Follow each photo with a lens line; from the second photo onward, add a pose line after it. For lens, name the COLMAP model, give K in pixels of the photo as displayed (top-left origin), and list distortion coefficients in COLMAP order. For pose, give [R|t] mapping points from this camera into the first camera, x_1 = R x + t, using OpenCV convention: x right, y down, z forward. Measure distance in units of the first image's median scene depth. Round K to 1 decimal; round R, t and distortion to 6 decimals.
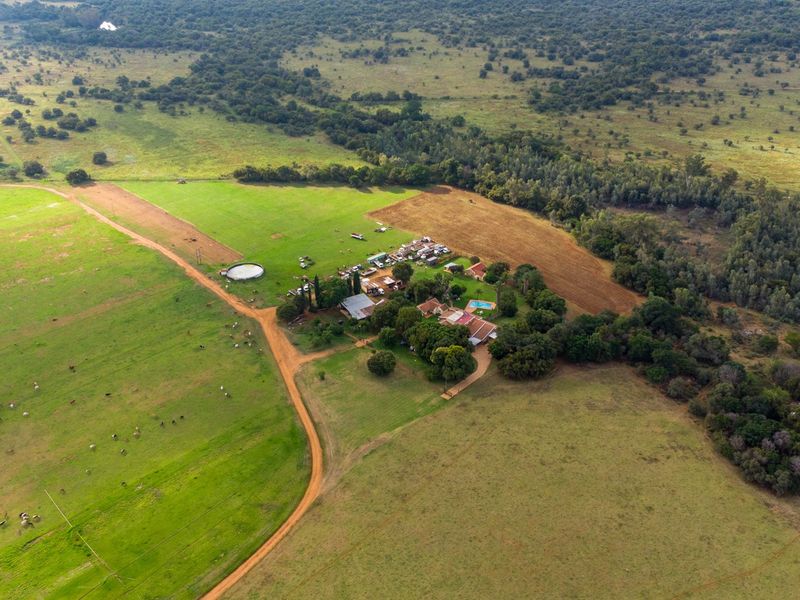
lens RADIAL K [[779.3, 0, 400.0], [0, 779.3, 300.0], [0, 0, 1]] dist [0.002142, 0.010617]
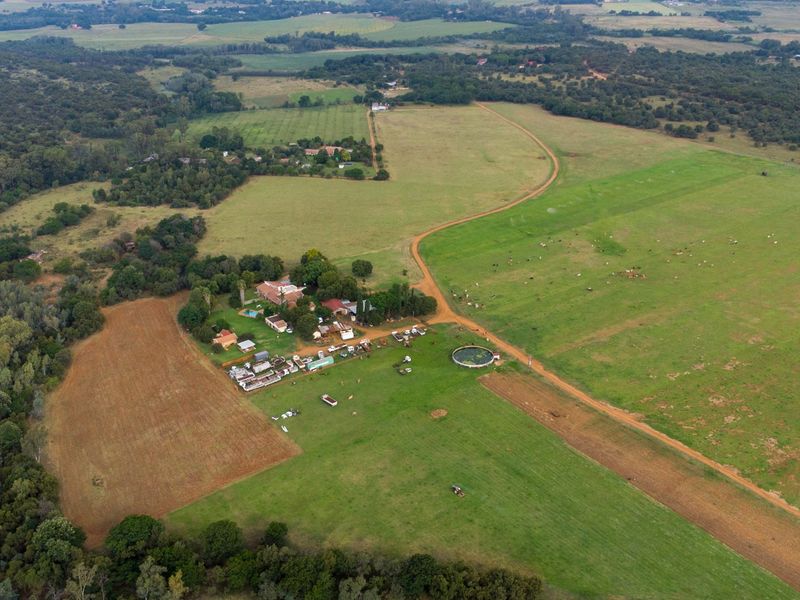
lens RADIAL K [[779.3, 0, 400.0], [0, 779.3, 300.0], [0, 0, 1]] dist [0.002142, 0.010617]
pose [[-0.983953, -0.057782, 0.168815, -0.183435], [0.097380, 0.618890, 0.779418, -0.539666], [-0.149515, 0.783349, -0.603332, 1.042466]]
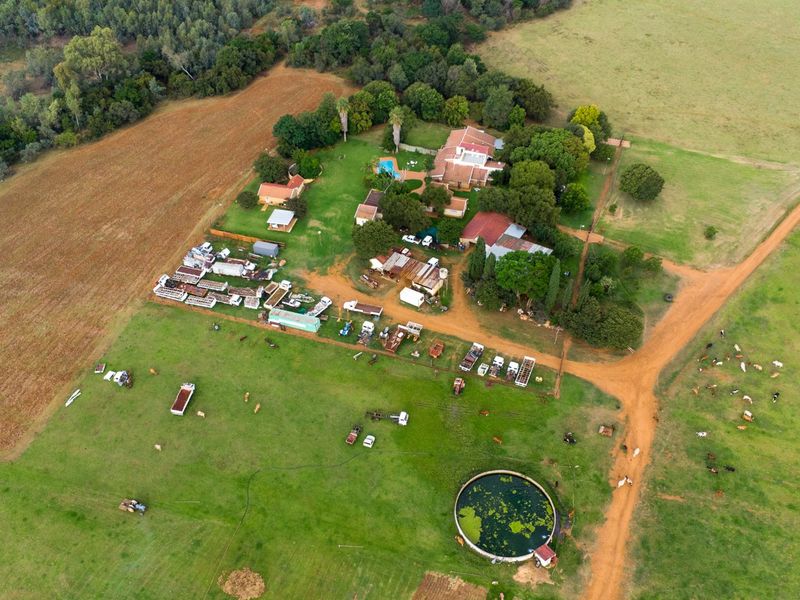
lens RADIAL K [[779.3, 0, 400.0], [0, 779.3, 300.0], [0, 0, 1]] dist [0.002142, 0.010617]
pose [[-0.450732, -0.595523, 0.664976, -0.250038], [0.418807, 0.516783, 0.746683, -0.263496], [-0.788315, 0.615051, 0.016478, 0.676184]]
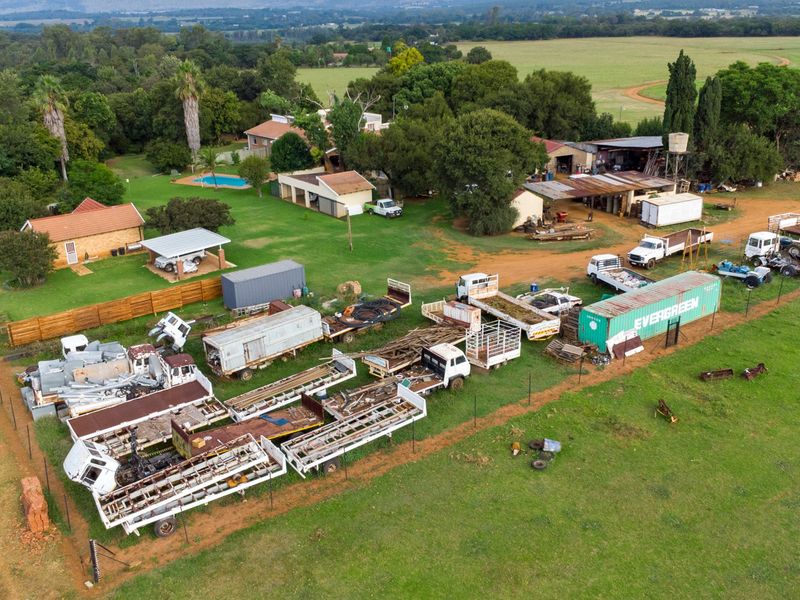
lens RADIAL K [[779.3, 0, 400.0], [0, 779.3, 300.0], [0, 0, 1]] dist [0.002142, 0.010617]
pose [[-0.985281, -0.031547, 0.168005, -0.007294], [0.104215, 0.668201, 0.736645, -0.110343], [-0.135500, 0.743311, -0.655079, 0.785610]]
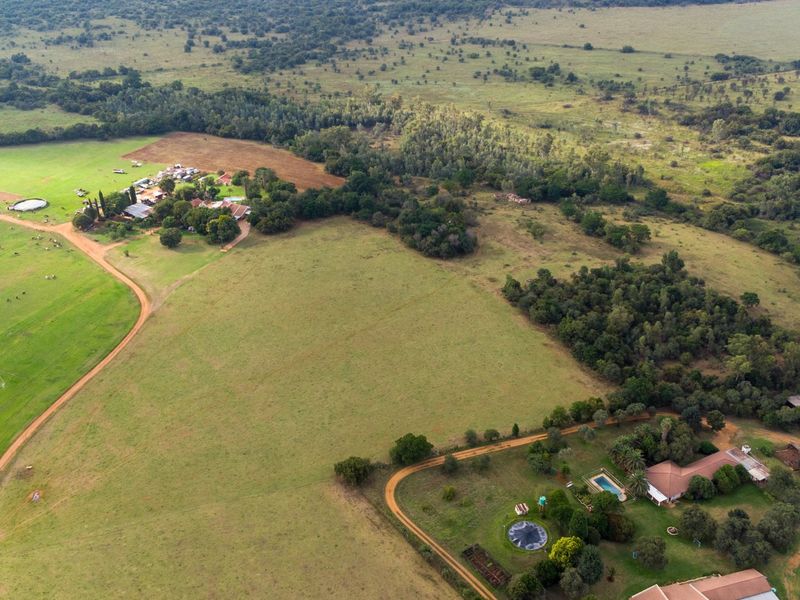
lens RADIAL K [[779.3, 0, 400.0], [0, 779.3, 300.0], [0, 0, 1]] dist [0.002142, 0.010617]
pose [[0.925954, -0.175651, 0.334299, -0.069236], [0.174429, 0.984085, 0.033929, 0.115665], [-0.334938, 0.026895, 0.941856, -0.217622]]
